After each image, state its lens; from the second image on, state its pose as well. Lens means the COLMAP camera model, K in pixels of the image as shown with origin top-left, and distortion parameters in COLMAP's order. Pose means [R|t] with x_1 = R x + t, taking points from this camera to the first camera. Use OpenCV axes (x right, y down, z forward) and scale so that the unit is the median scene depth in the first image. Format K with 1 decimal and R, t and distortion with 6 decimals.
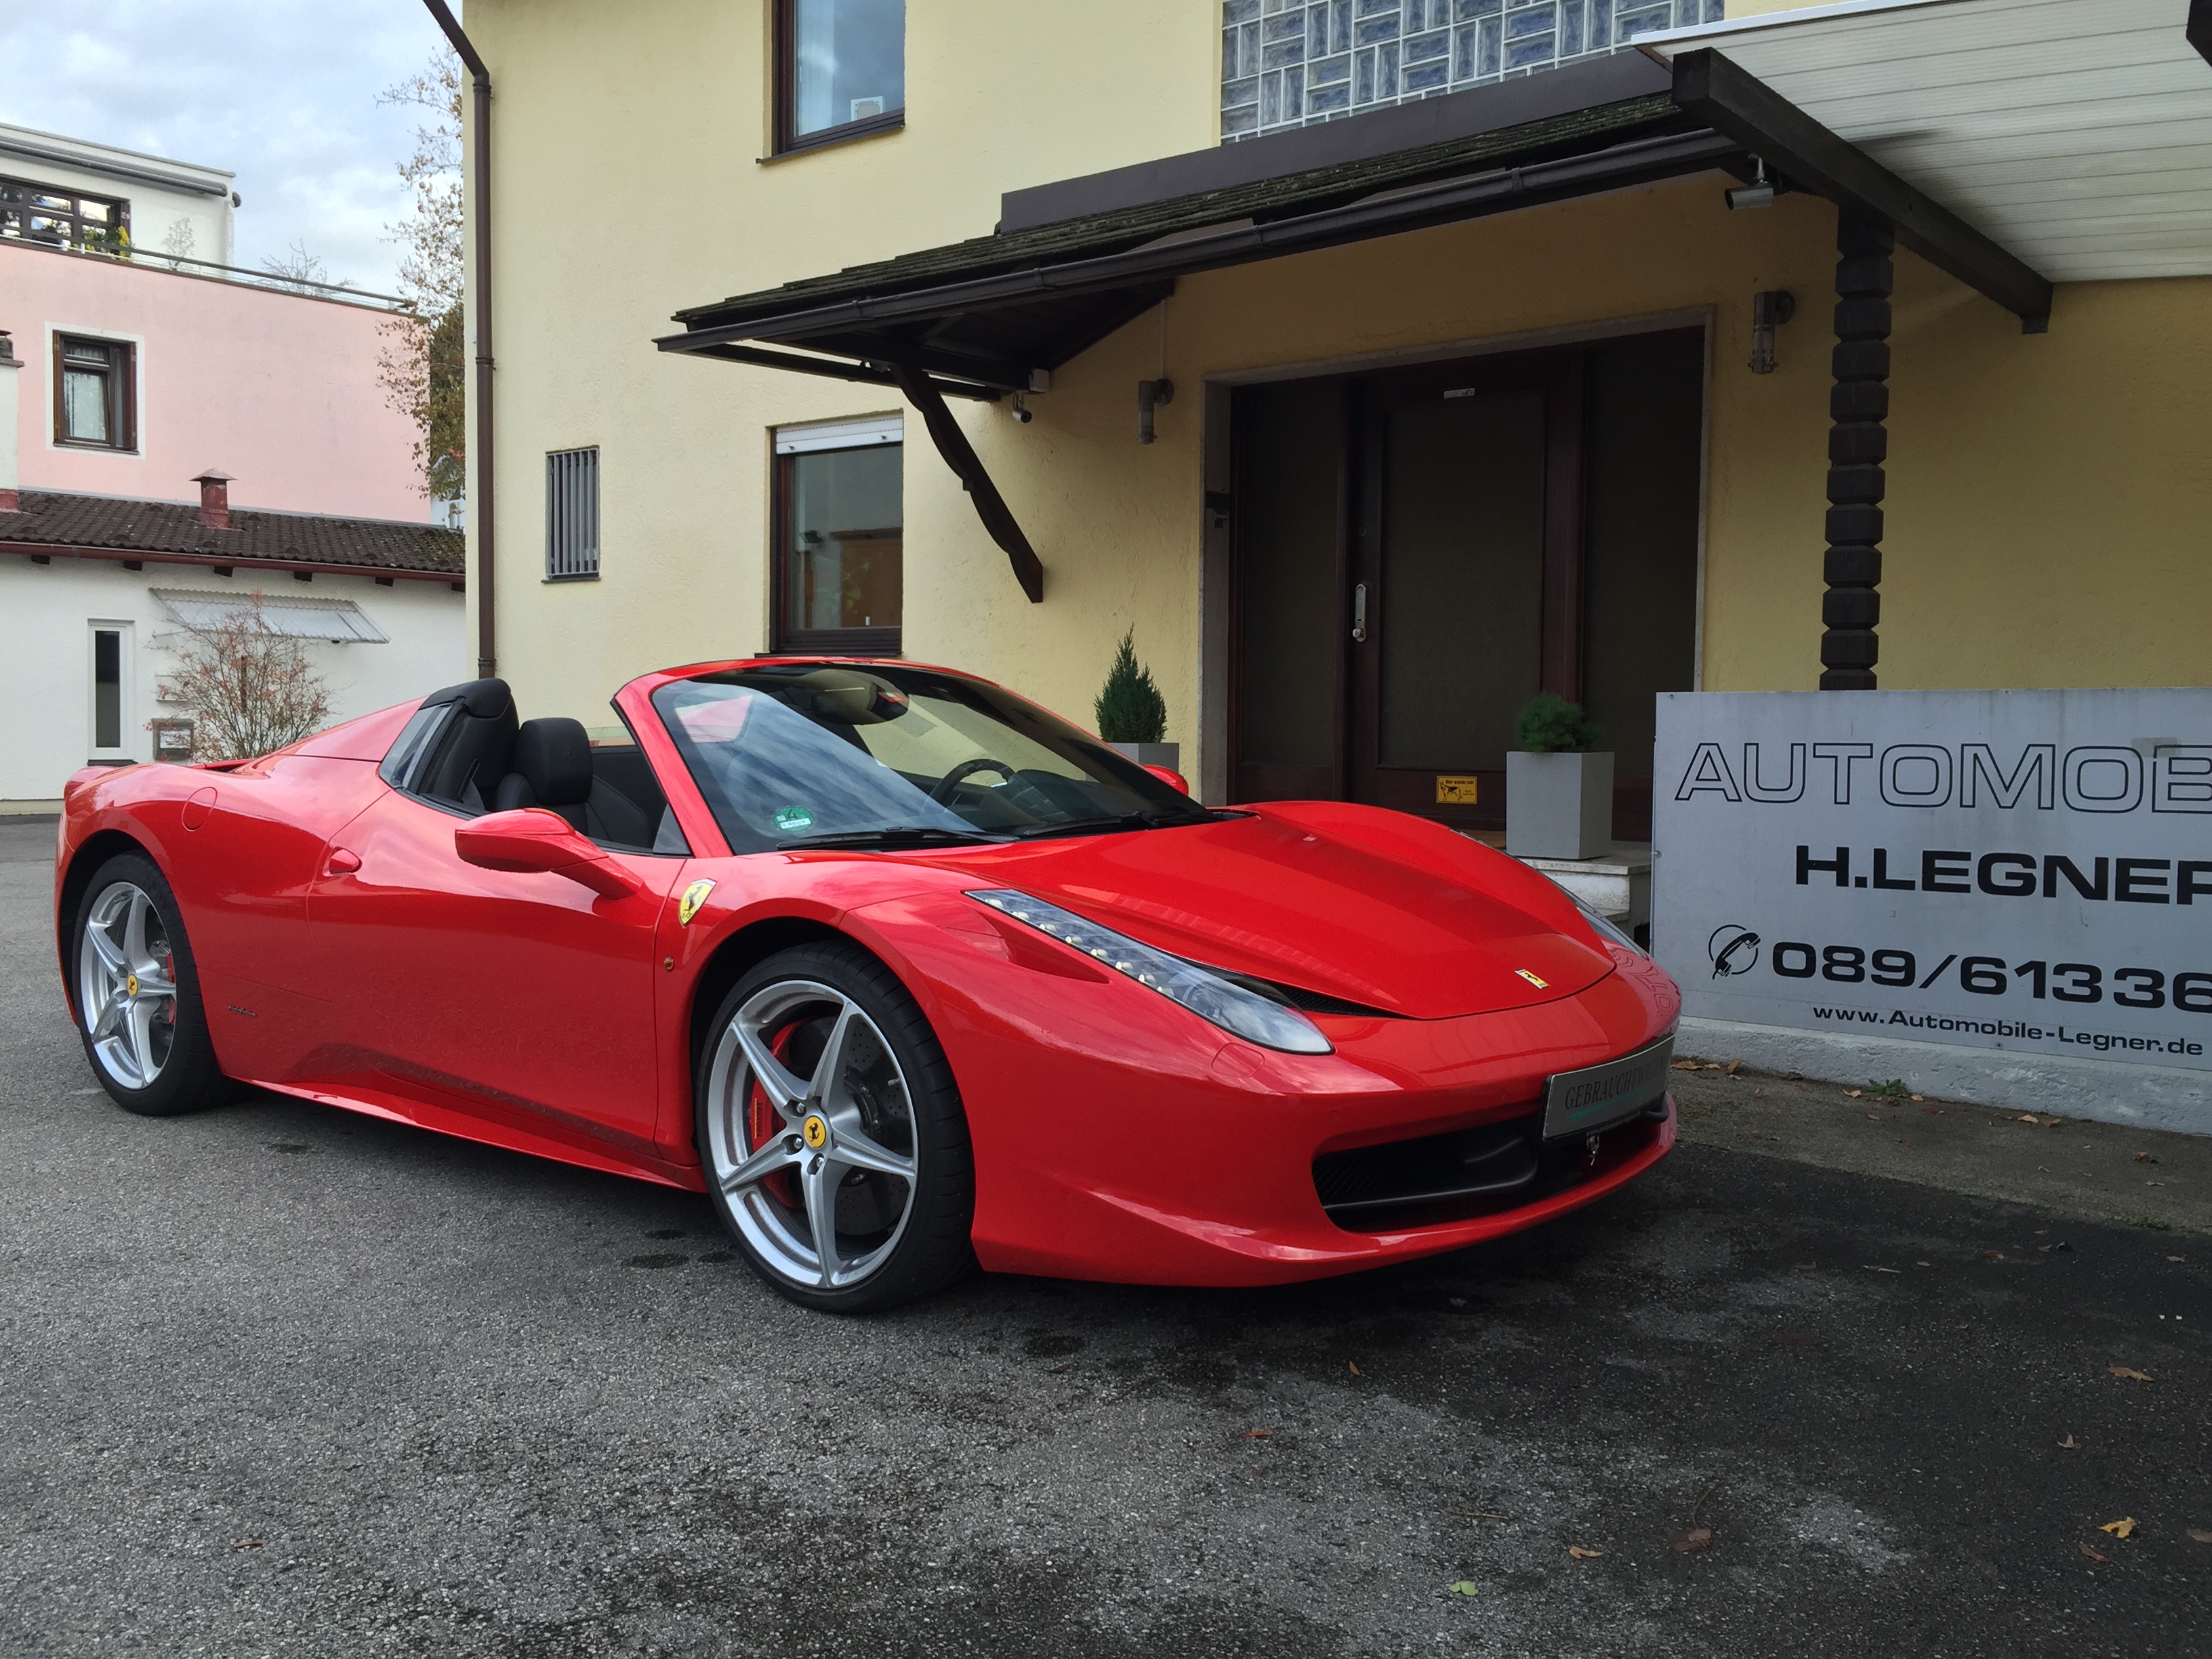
lens RADIAL K [[1910.4, 0, 1109.0], [0, 1910.4, 825.5], [0, 0, 1]] dist [0.079617, -0.118811]
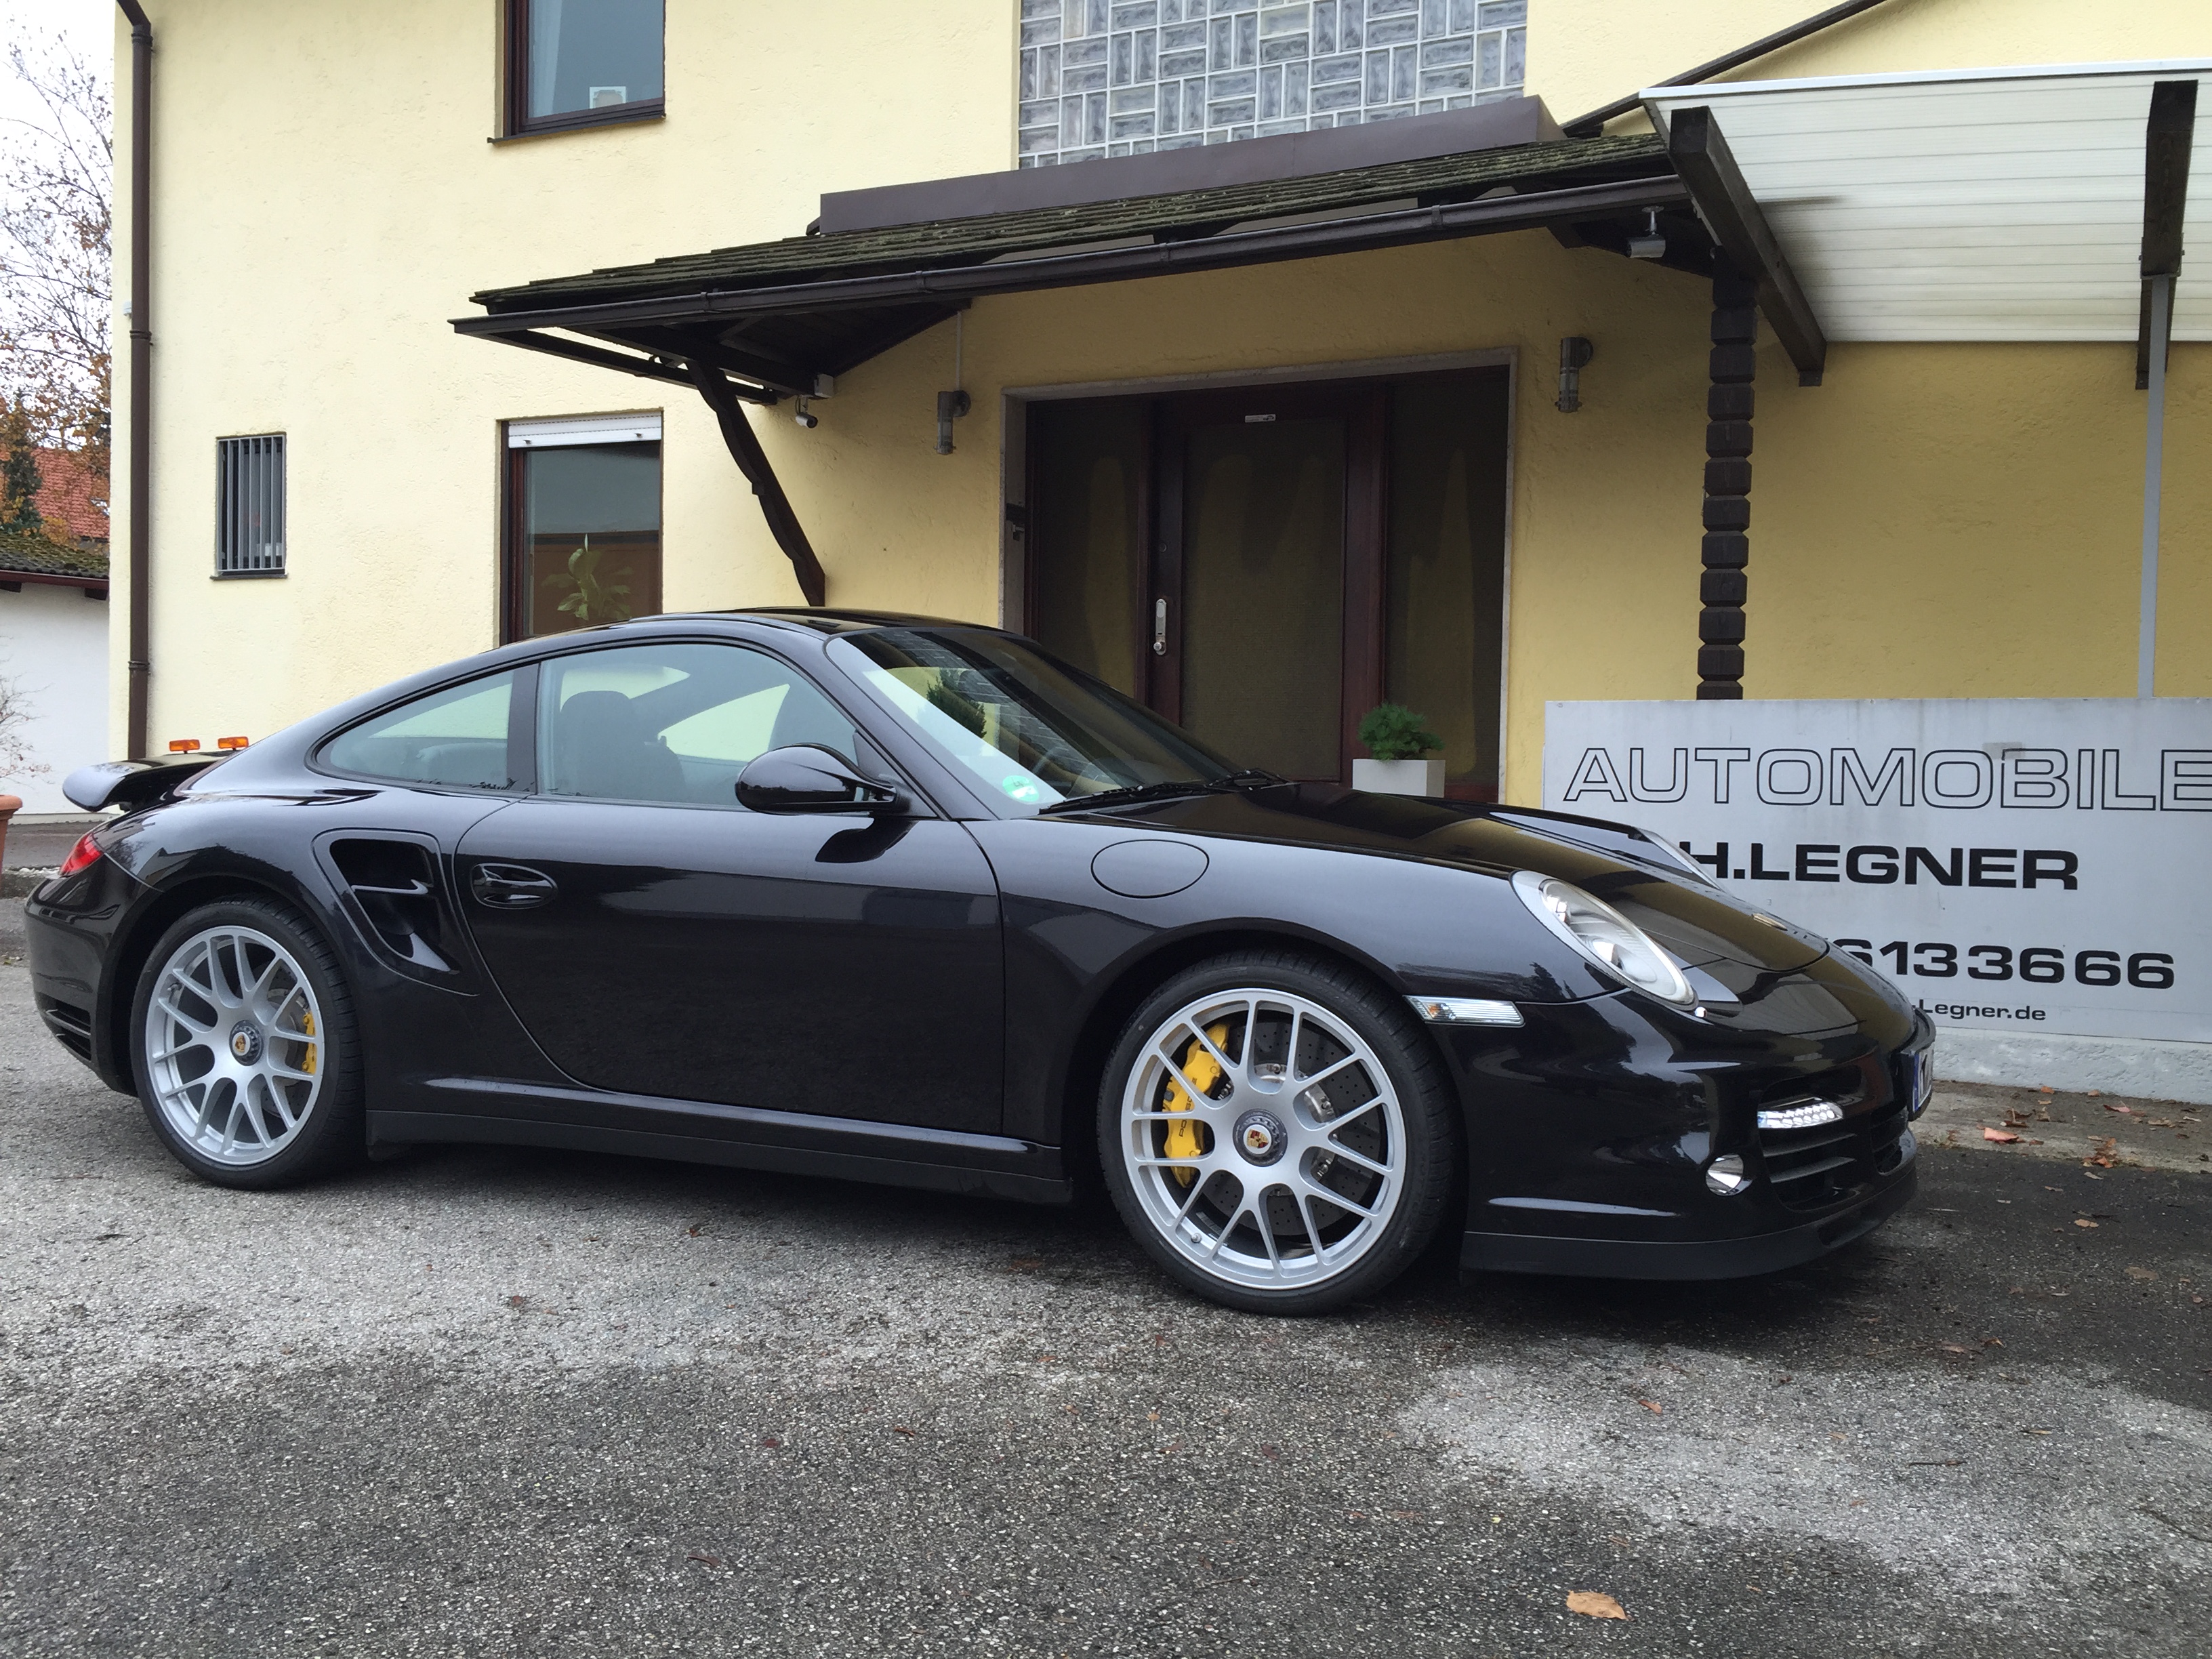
lens RADIAL K [[1910.4, 0, 1085.6], [0, 1910.4, 821.9], [0, 0, 1]] dist [0.079617, -0.118811]
pose [[0.970895, -0.005313, 0.239448, -0.185575], [0.008944, 0.999861, -0.014076, 0.009218], [-0.239340, 0.015808, 0.970807, 0.017929]]
